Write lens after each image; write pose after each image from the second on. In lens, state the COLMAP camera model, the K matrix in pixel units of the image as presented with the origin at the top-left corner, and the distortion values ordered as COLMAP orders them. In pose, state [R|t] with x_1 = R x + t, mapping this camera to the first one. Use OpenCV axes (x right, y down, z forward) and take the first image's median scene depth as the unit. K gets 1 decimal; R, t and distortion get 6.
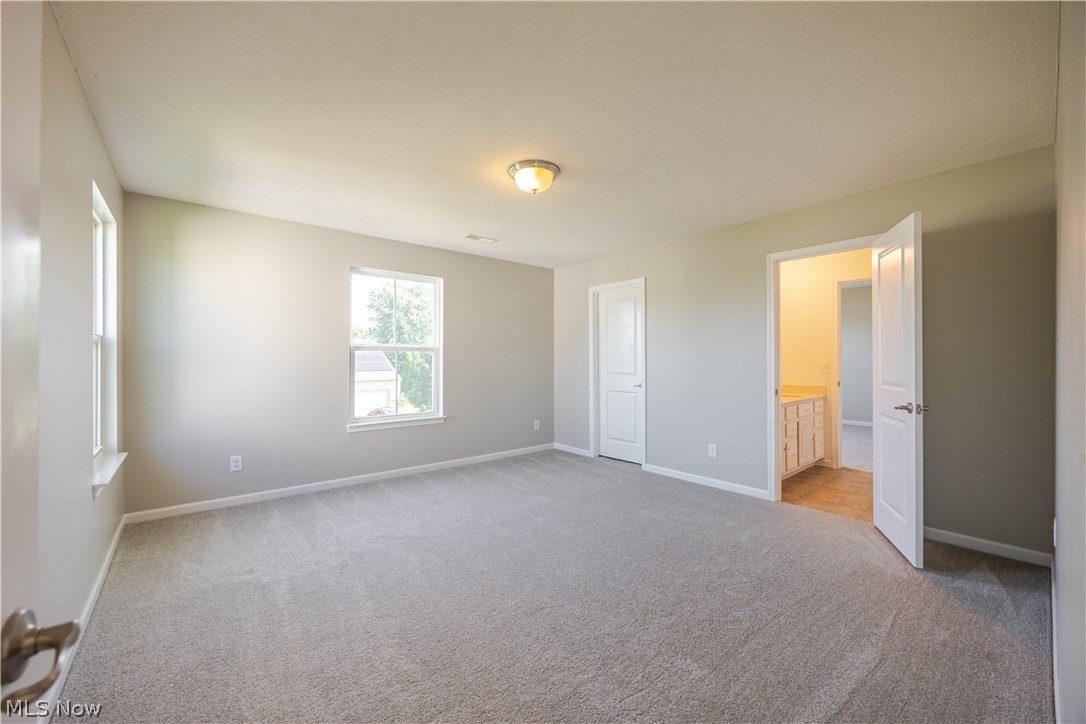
lens RADIAL K [[423.5, 0, 524.7], [0, 423.5, 358.9], [0, 0, 1]] dist [-0.002671, -0.000569]
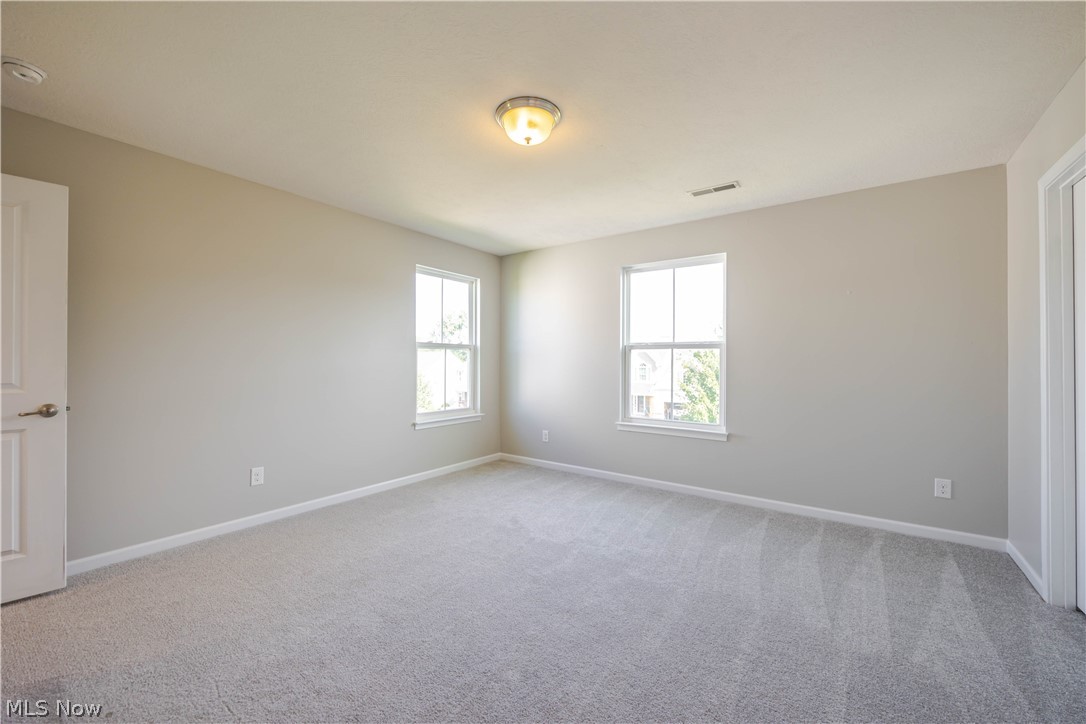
lens RADIAL K [[423.5, 0, 548.6], [0, 423.5, 362.6], [0, 0, 1]] dist [-0.002671, -0.000569]
pose [[0.272476, 0.004253, -0.962153, 0.609699], [-0.003953, 0.999987, 0.003301, 0.009416], [0.962154, 0.002904, 0.272489, 0.641115]]
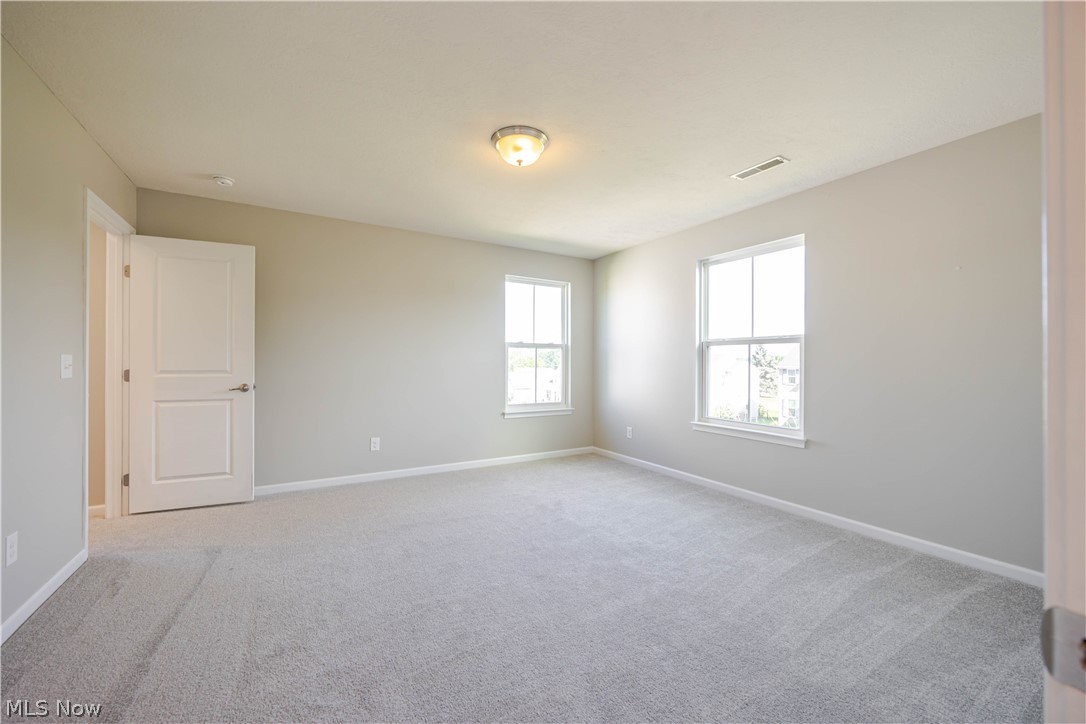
lens RADIAL K [[423.5, 0, 549.6], [0, 423.5, 363.3], [0, 0, 1]] dist [-0.002671, -0.000569]
pose [[-0.122736, 0.002460, -0.992436, 0.701152], [-0.004351, 0.999986, 0.003016, 0.020321], [0.992430, 0.004688, -0.122723, 0.908966]]
